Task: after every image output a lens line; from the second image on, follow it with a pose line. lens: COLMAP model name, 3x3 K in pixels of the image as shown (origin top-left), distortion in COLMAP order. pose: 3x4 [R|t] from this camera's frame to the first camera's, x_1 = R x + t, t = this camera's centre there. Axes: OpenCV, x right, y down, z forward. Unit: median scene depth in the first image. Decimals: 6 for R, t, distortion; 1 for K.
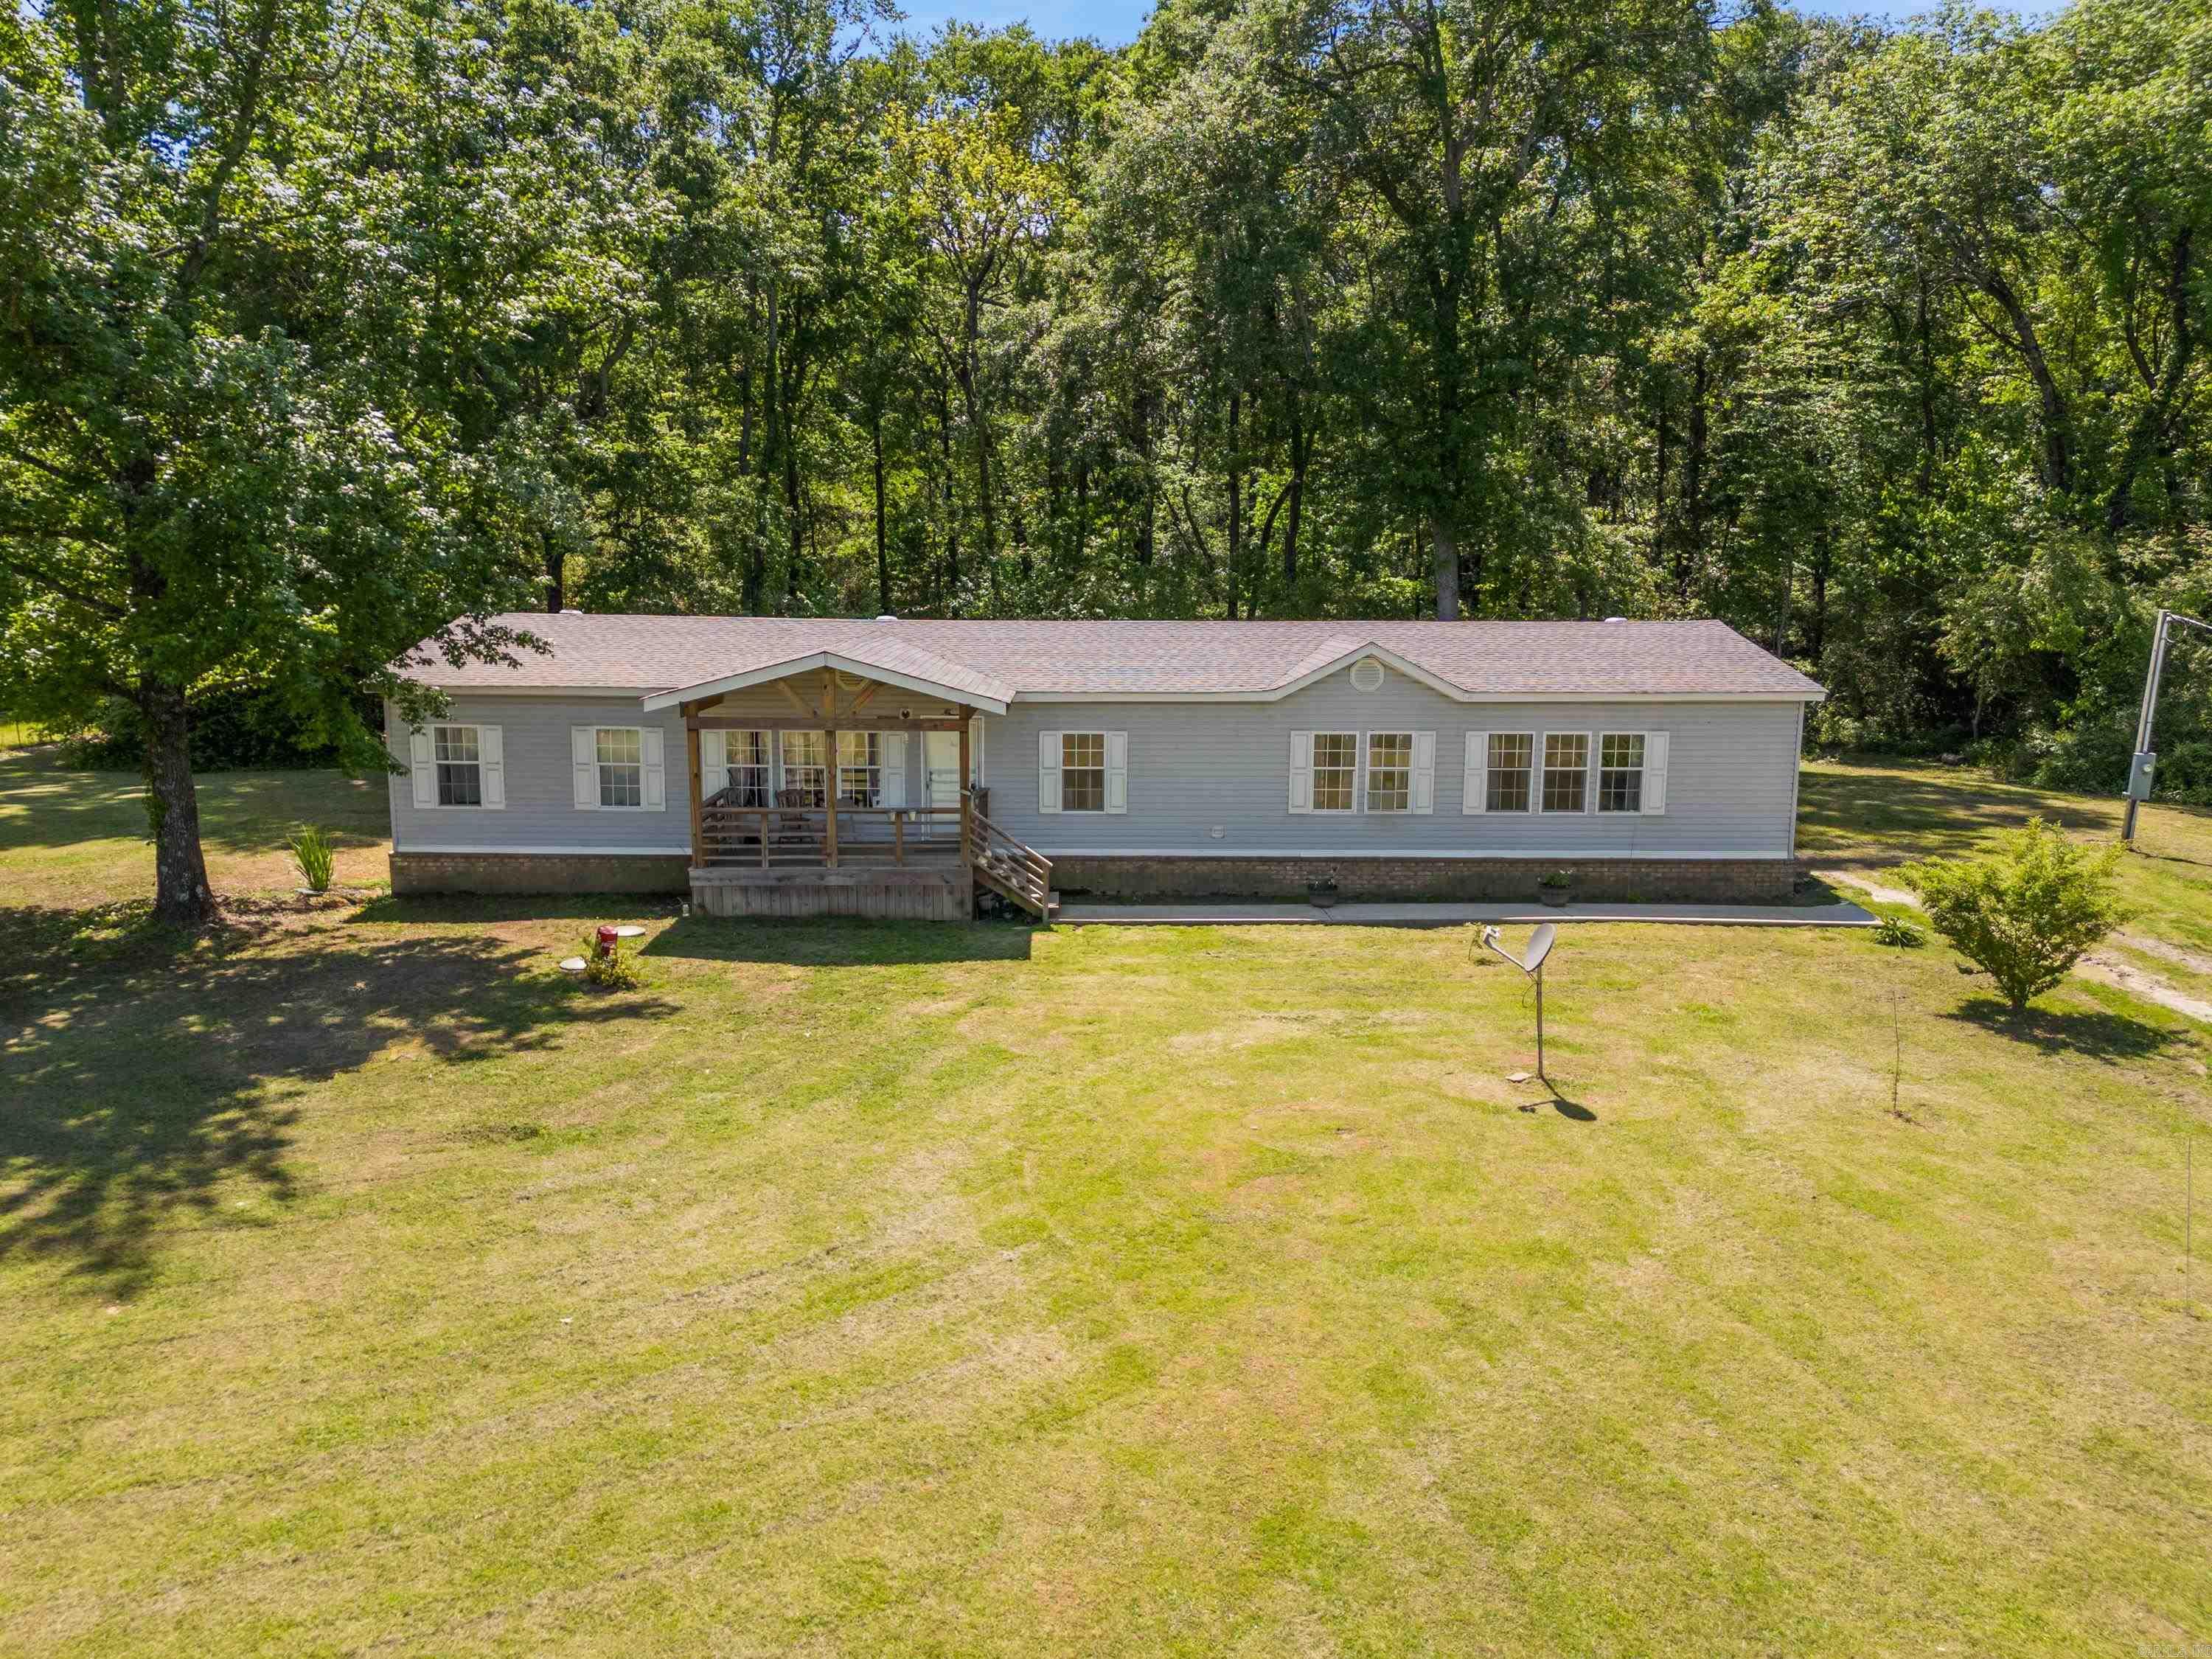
lens RADIAL K [[1659.2, 0, 1123.5], [0, 1659.2, 821.2], [0, 0, 1]] dist [0.068282, -0.050250]
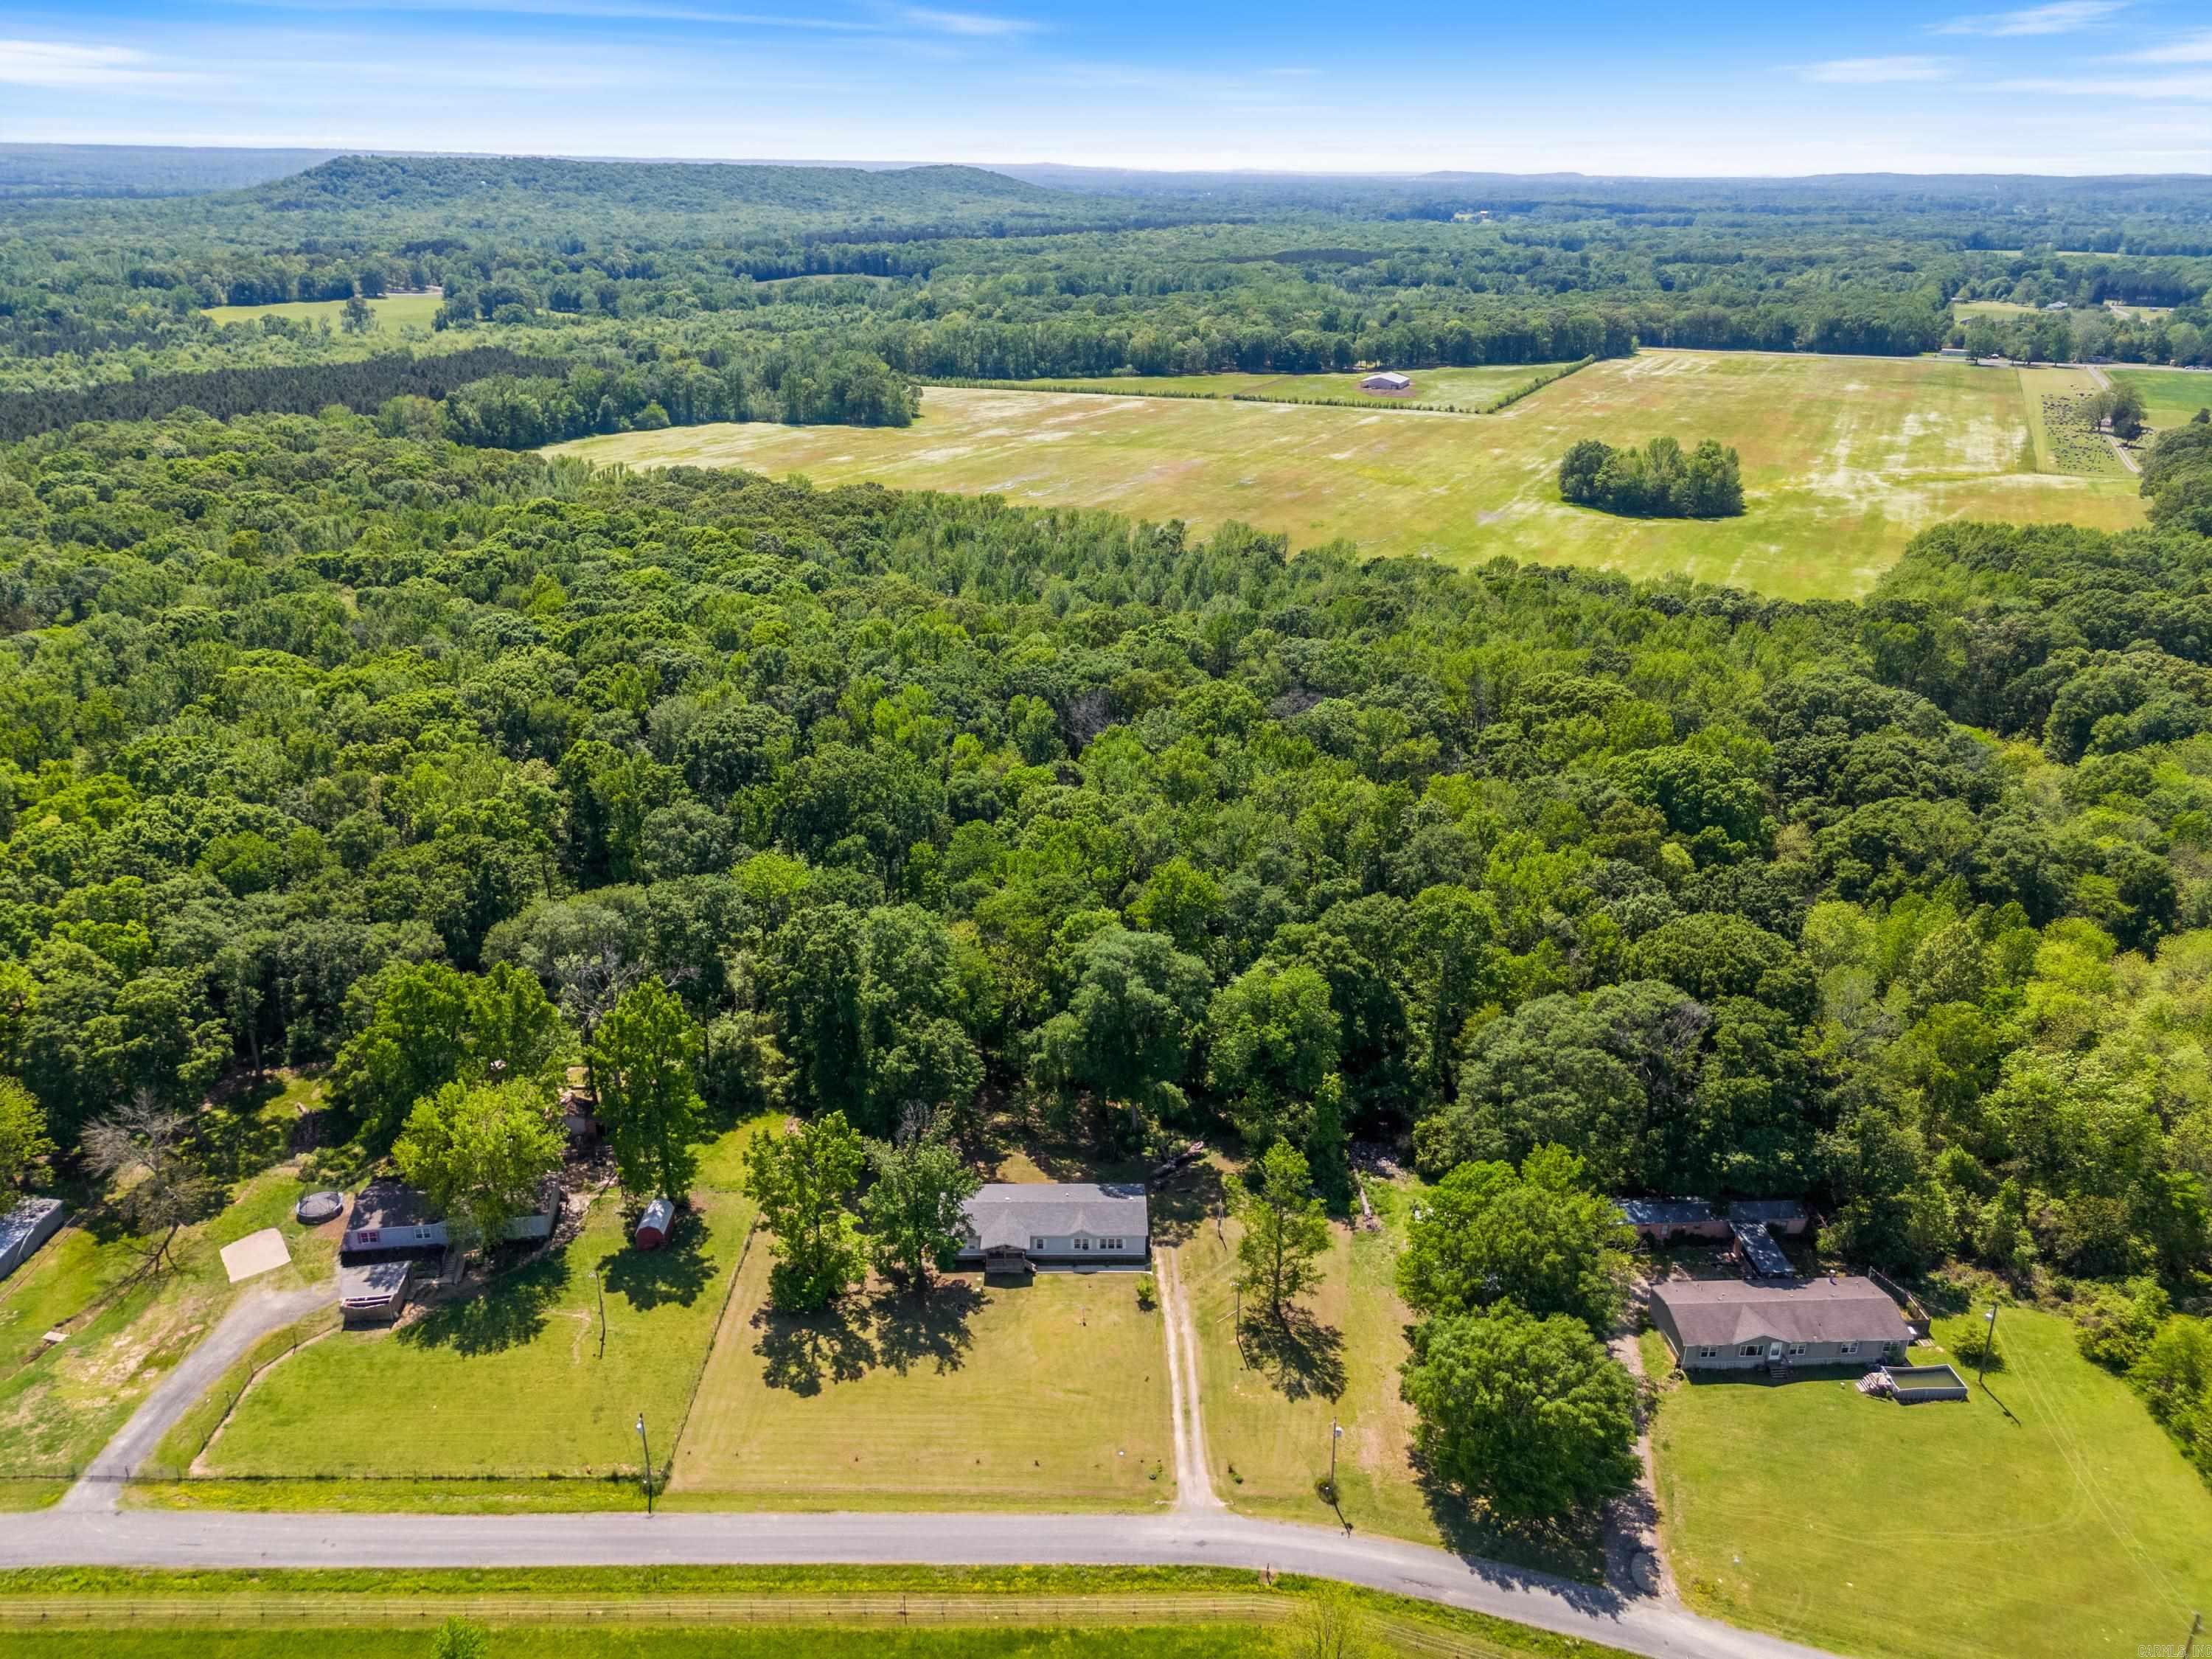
lens RADIAL K [[1659.2, 0, 1098.9], [0, 1659.2, 833.3], [0, 0, 1]] dist [0.068282, -0.050250]
pose [[0.999958, 0.006031, -0.006880, 0.281955], [-0.004316, 0.973980, 0.226592, -3.578086], [0.008067, -0.226553, 0.973965, -5.857379]]
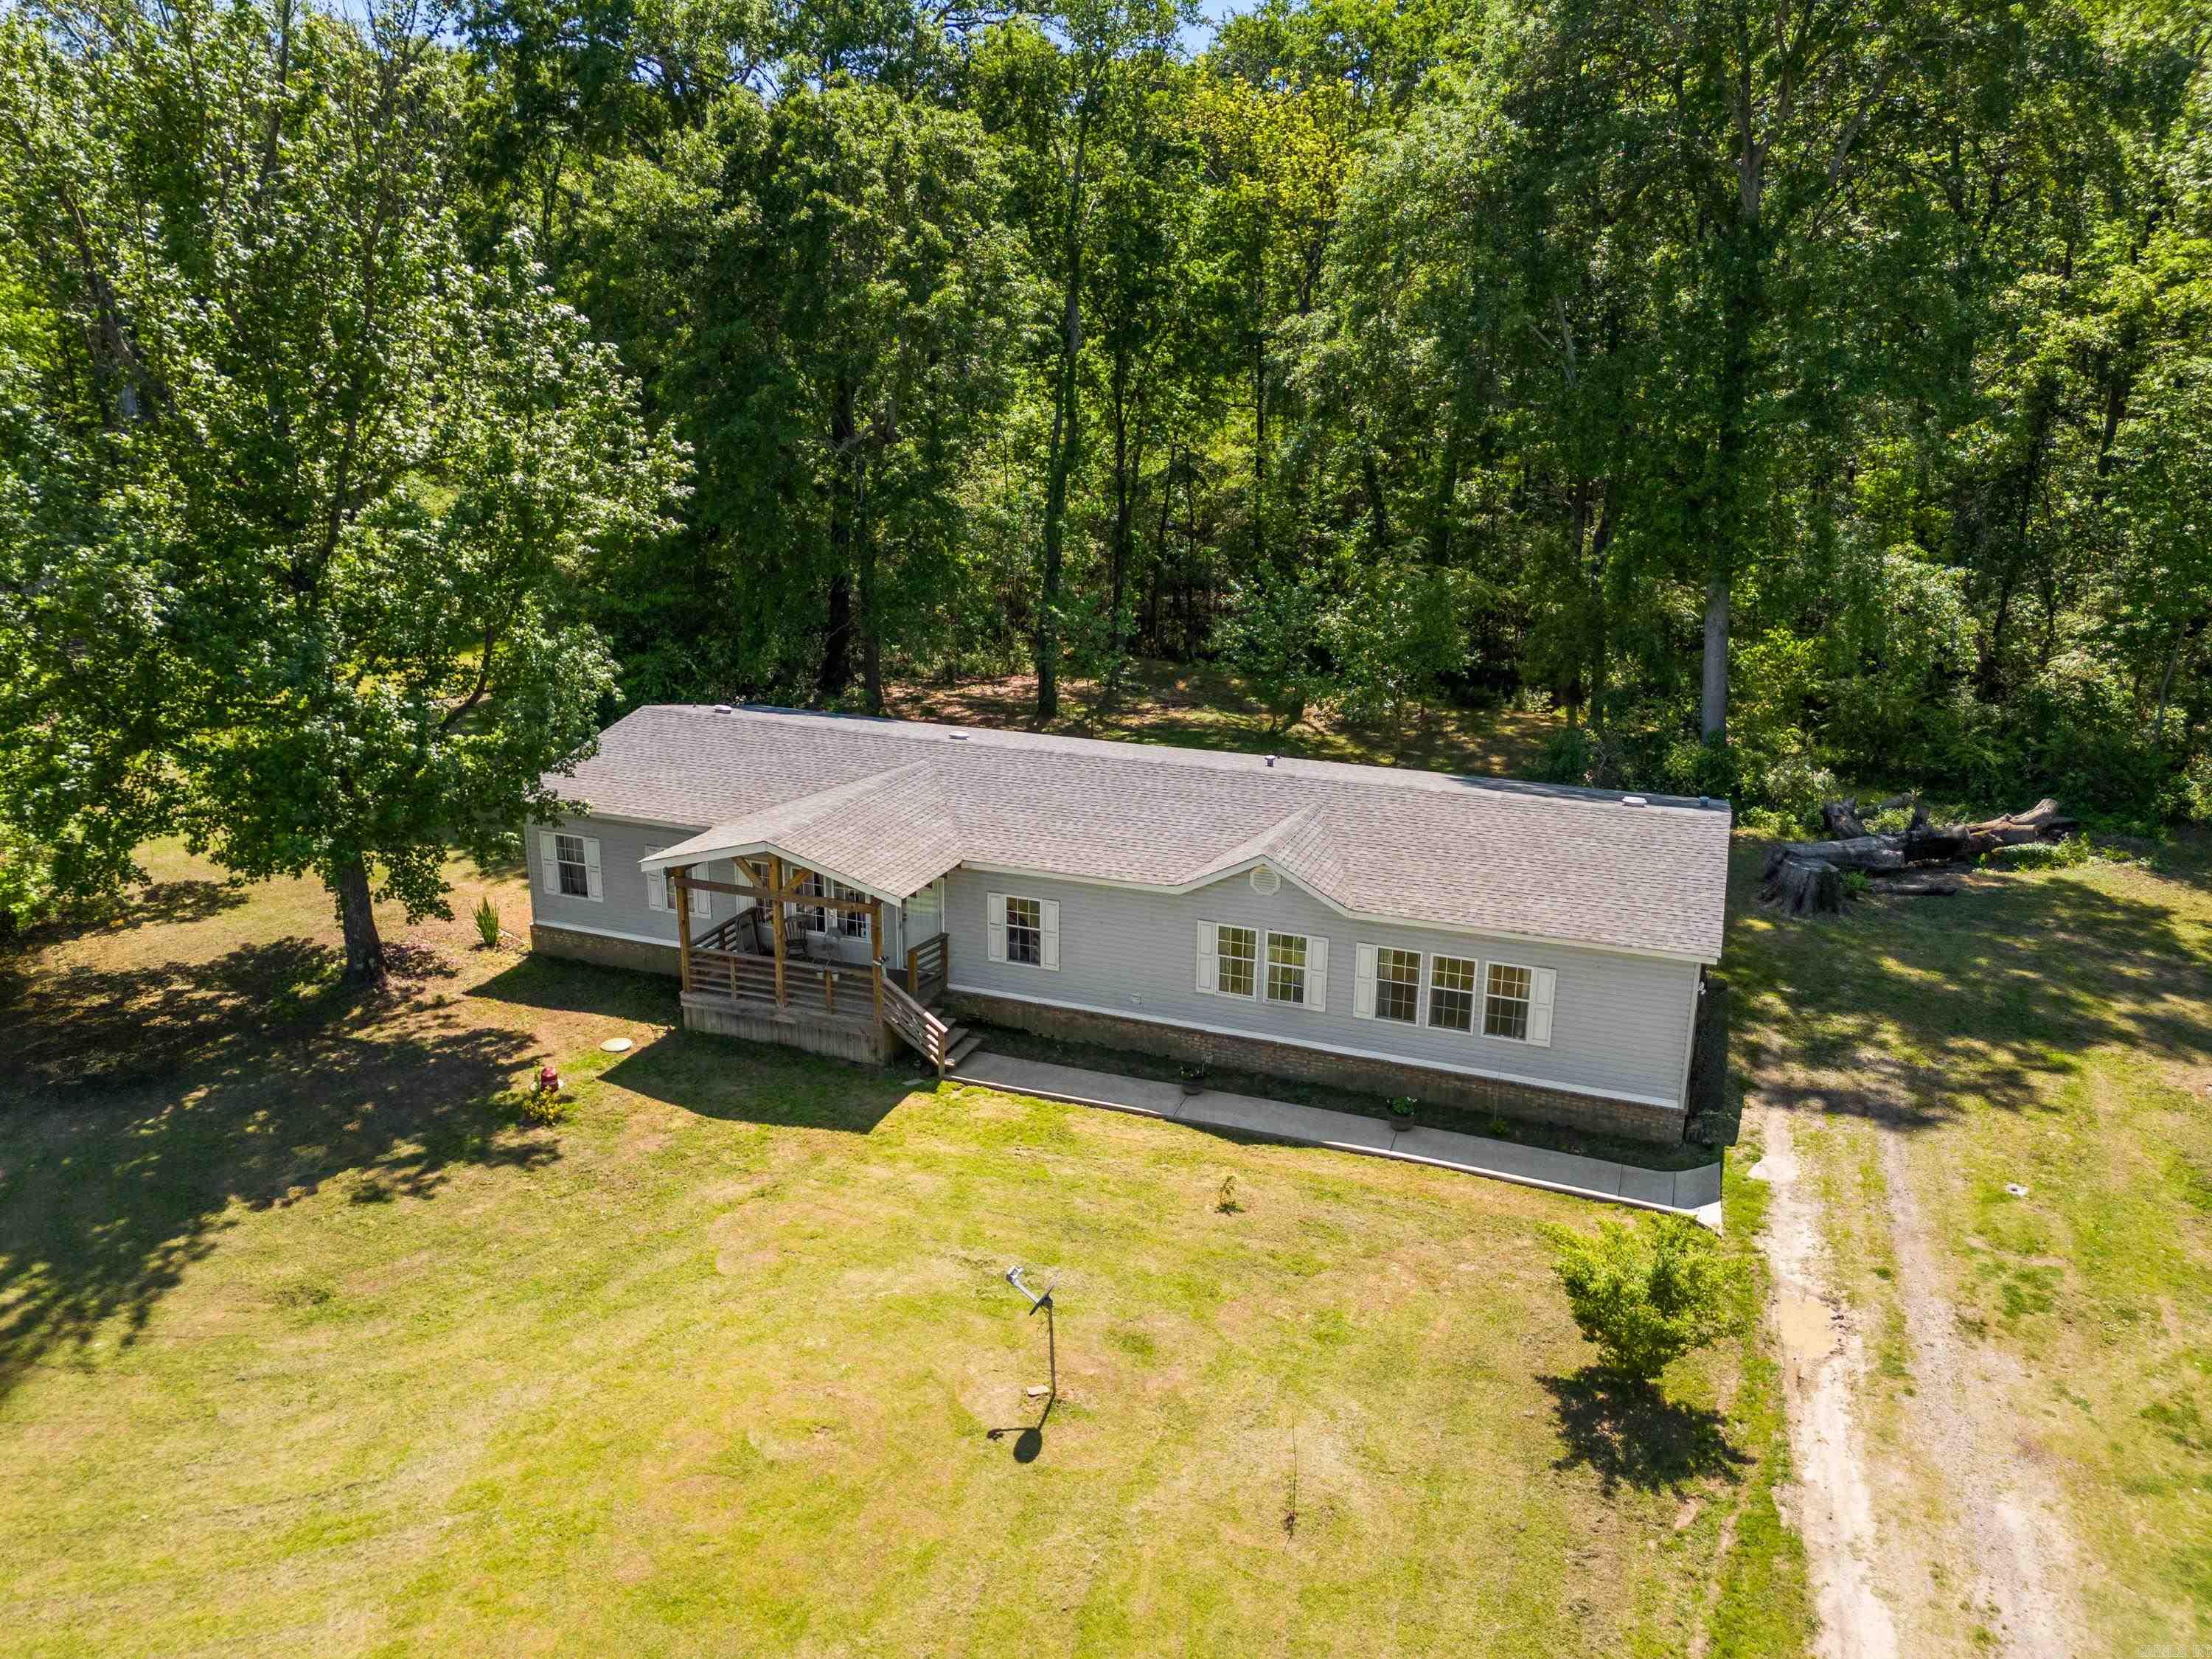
lens RADIAL K [[1659.2, 0, 1095.0], [0, 1659.2, 831.4], [0, 0, 1]] dist [0.068282, -0.050250]
pose [[0.926507, 0.111382, -0.359416, 0.469444], [-0.062533, 0.987480, 0.144818, -0.294834], [0.371046, -0.111699, 0.921872, -0.023308]]
